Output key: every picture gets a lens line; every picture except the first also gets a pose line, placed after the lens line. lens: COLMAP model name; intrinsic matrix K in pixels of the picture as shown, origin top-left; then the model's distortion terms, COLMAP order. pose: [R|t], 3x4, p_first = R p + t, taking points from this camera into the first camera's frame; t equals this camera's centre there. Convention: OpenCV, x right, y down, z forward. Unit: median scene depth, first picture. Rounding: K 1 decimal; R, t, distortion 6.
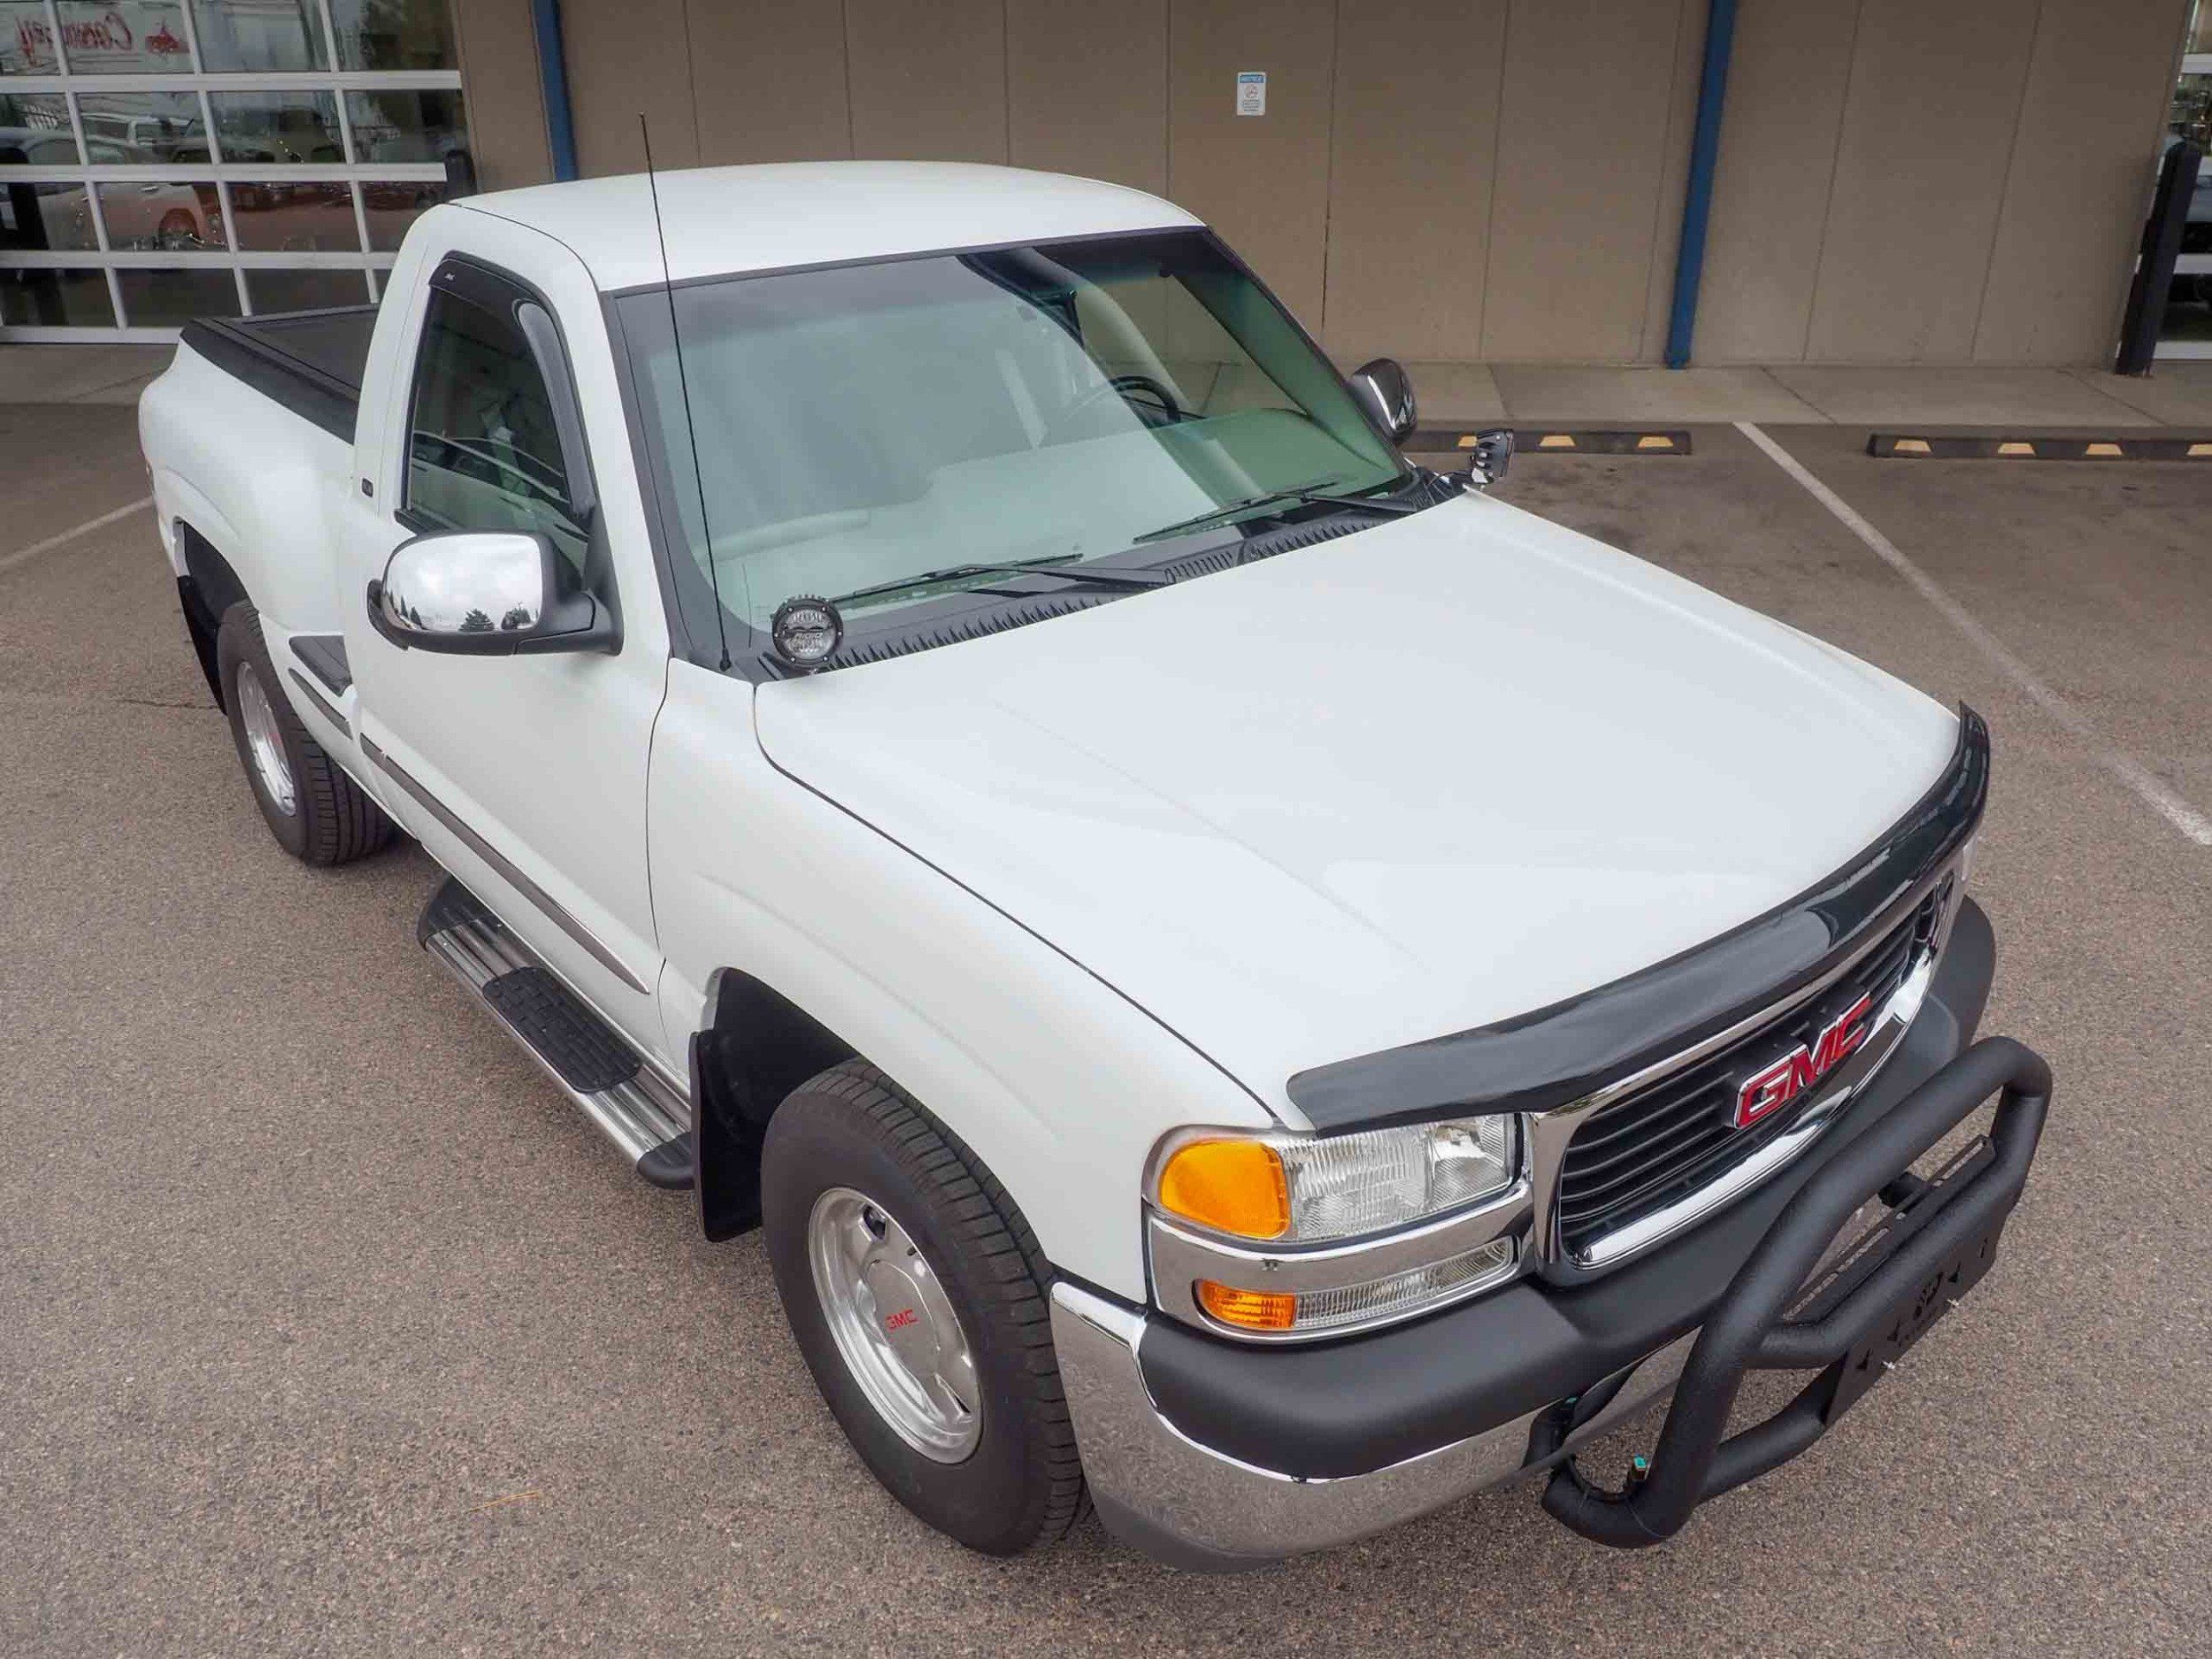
lens RADIAL K [[1661.1, 0, 1099.1], [0, 1661.1, 778.4], [0, 0, 1]] dist [-0.003763, 0.003733]
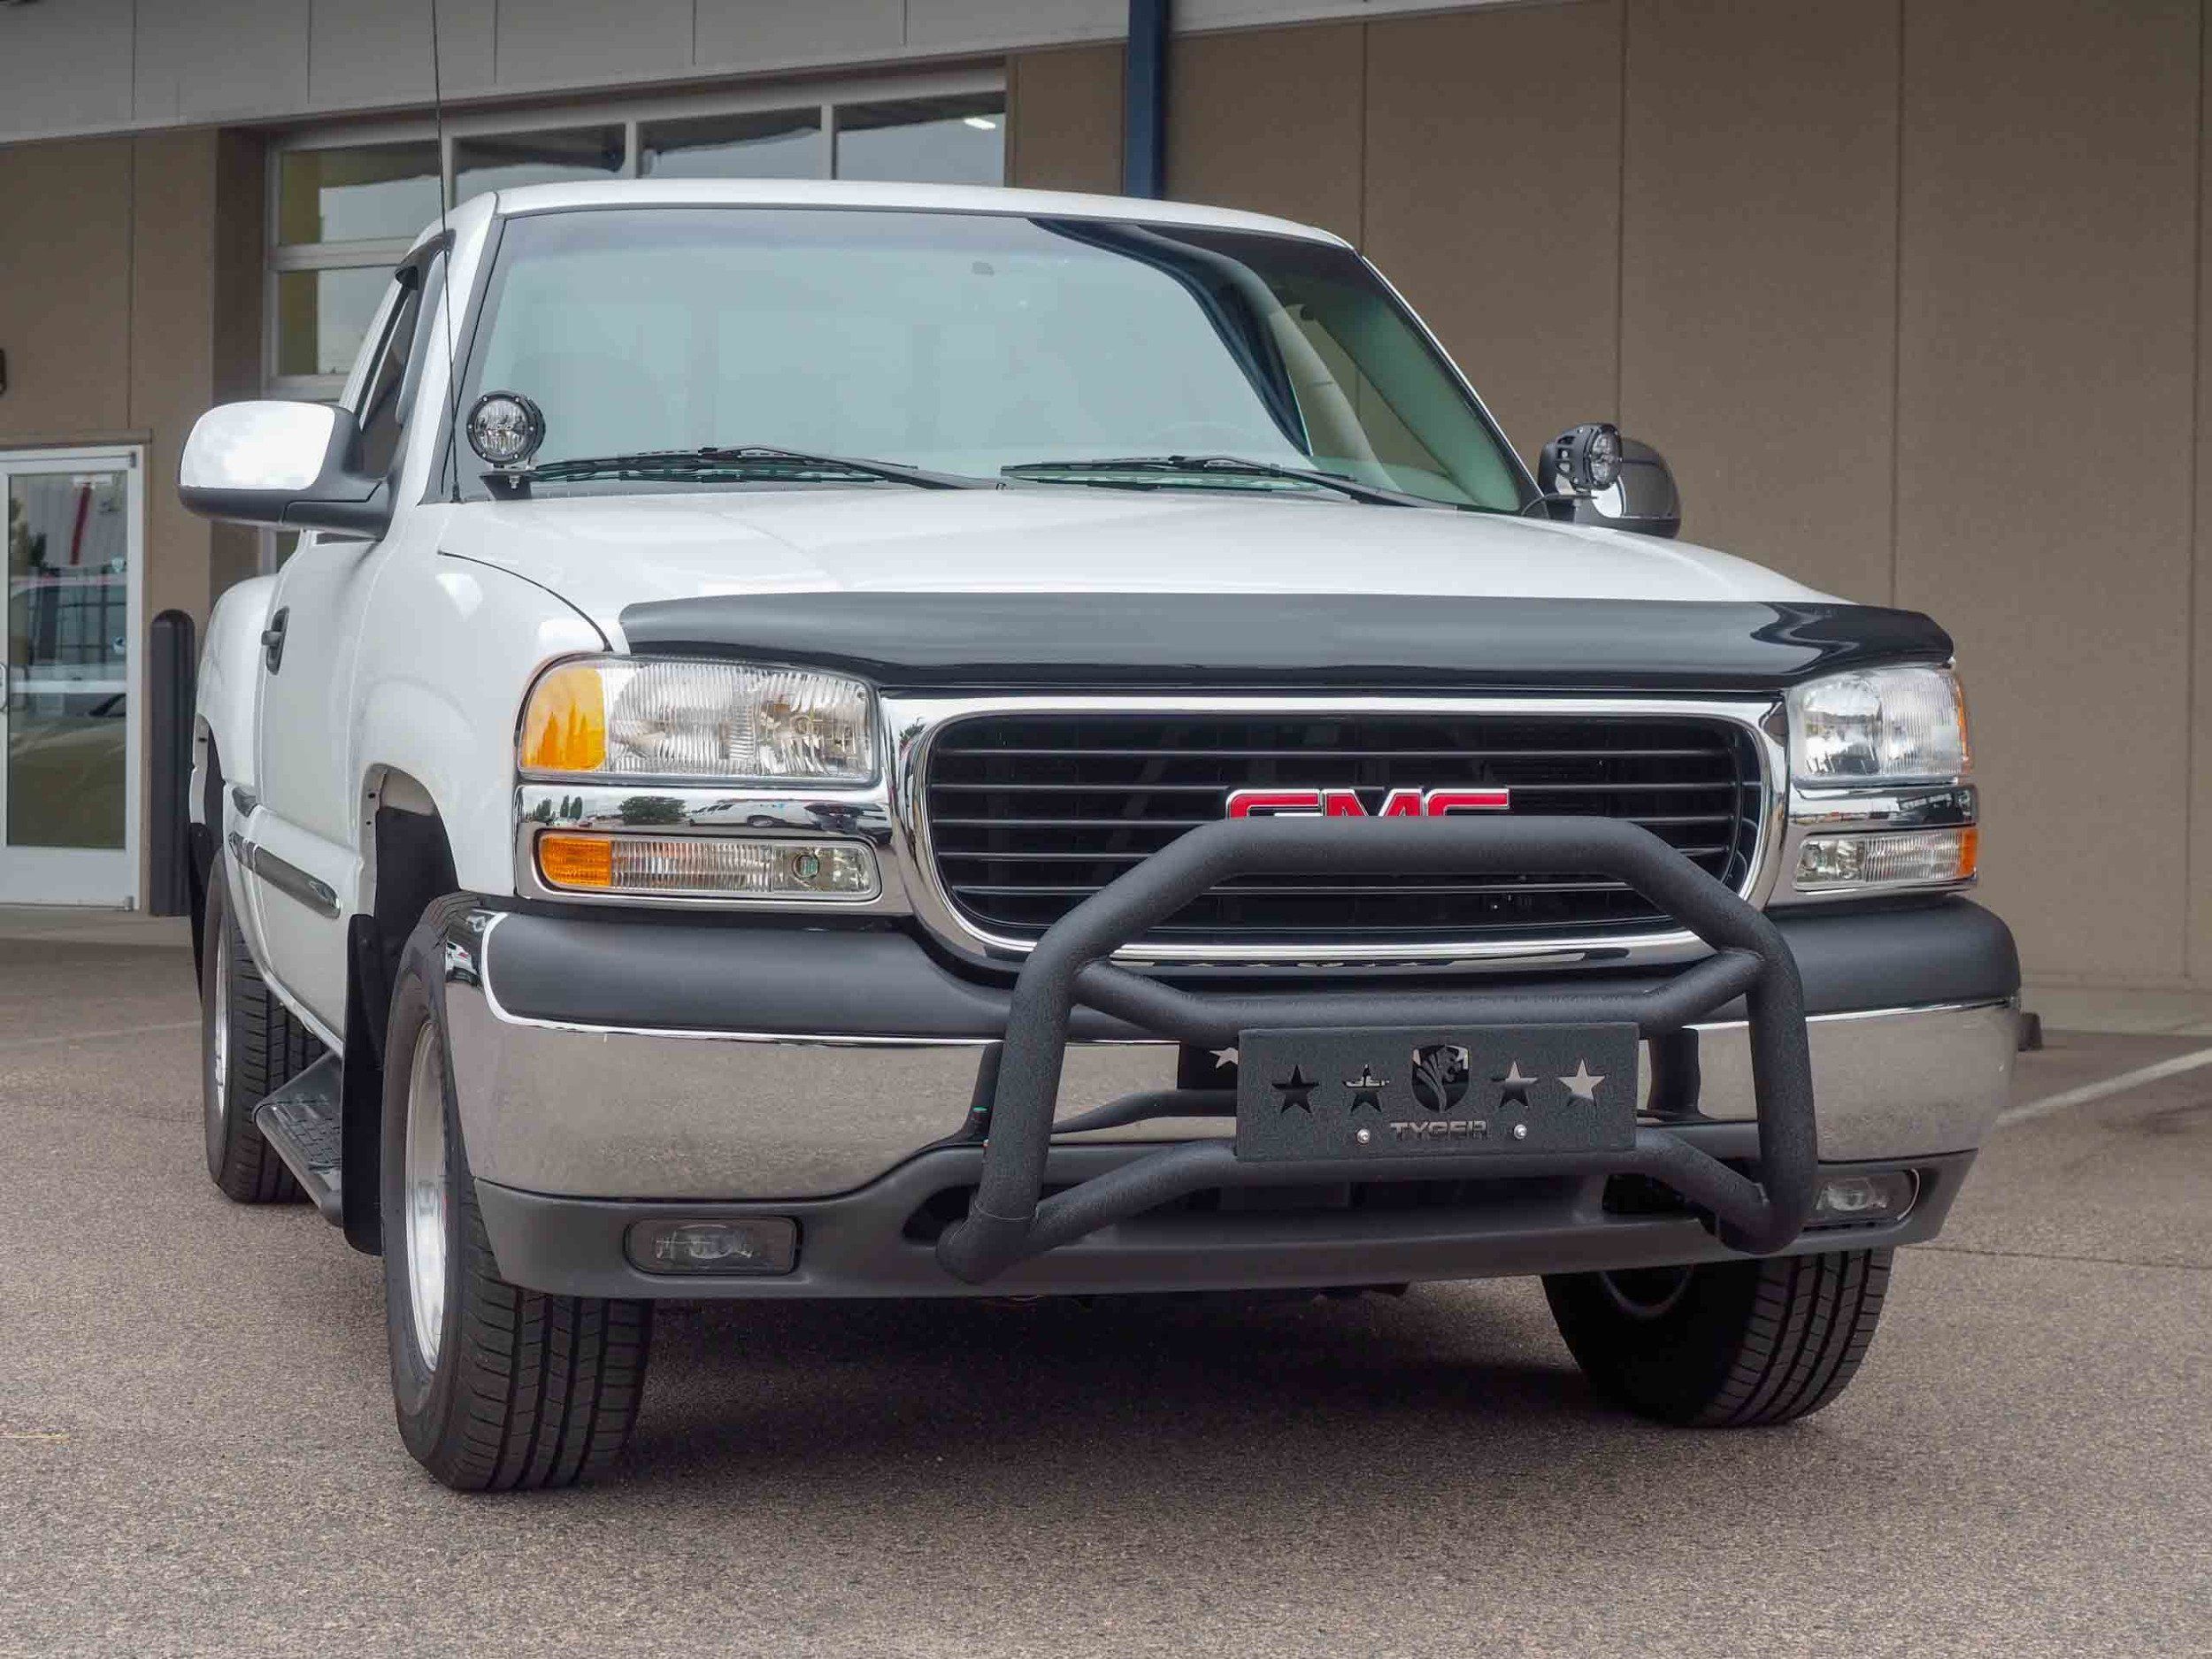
lens RADIAL K [[3909.0, 0, 1068.2], [0, 3909.0, 774.1], [0, 0, 1]] dist [0.006534, 0.000000]
pose [[0.912744, 0.020113, -0.408037, 0.914594], [-0.180361, 0.916019, -0.358300, 0.737309], [0.366563, 0.400630, 0.839718, -0.592708]]
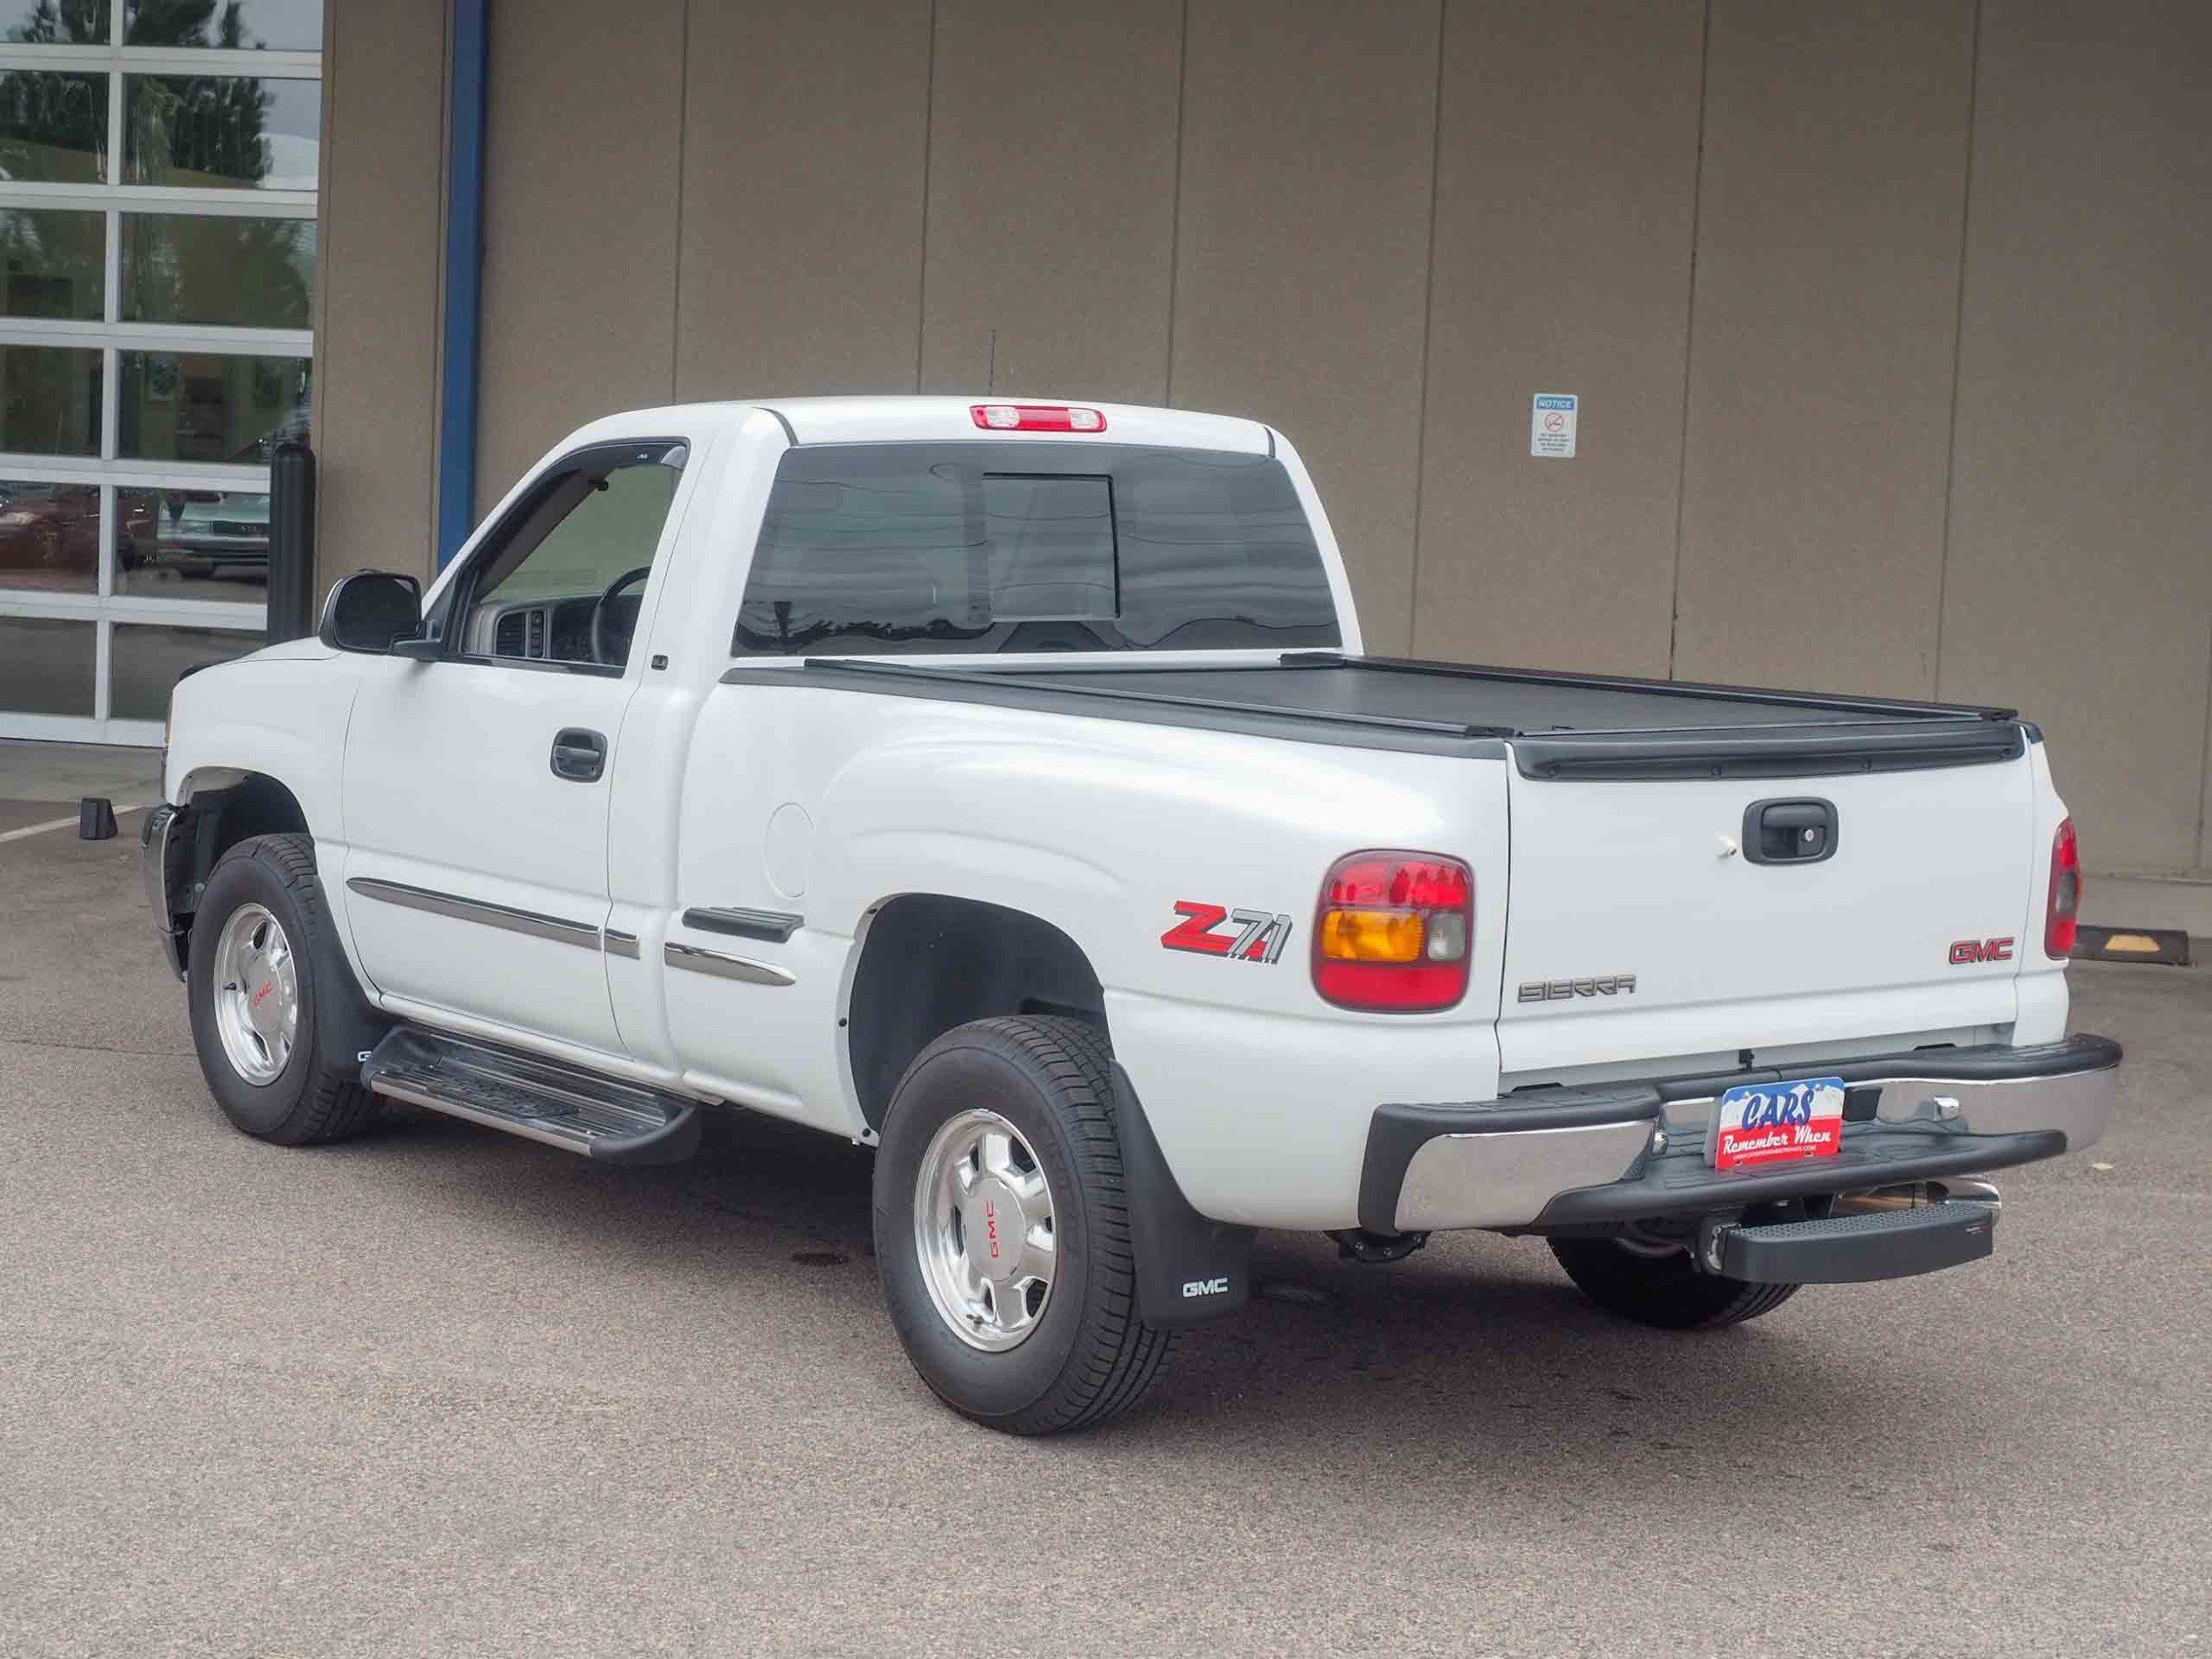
lens RADIAL K [[4108.1, 0, 1094.2], [0, 4108.1, 795.8], [0, 0, 1]] dist [0.011739, 0.000000]
pose [[0.995440, 0.058185, -0.075586, 0.178665], [-0.078840, 0.947918, -0.308601, 0.881386], [0.053693, 0.313153, 0.948184, -1.816370]]
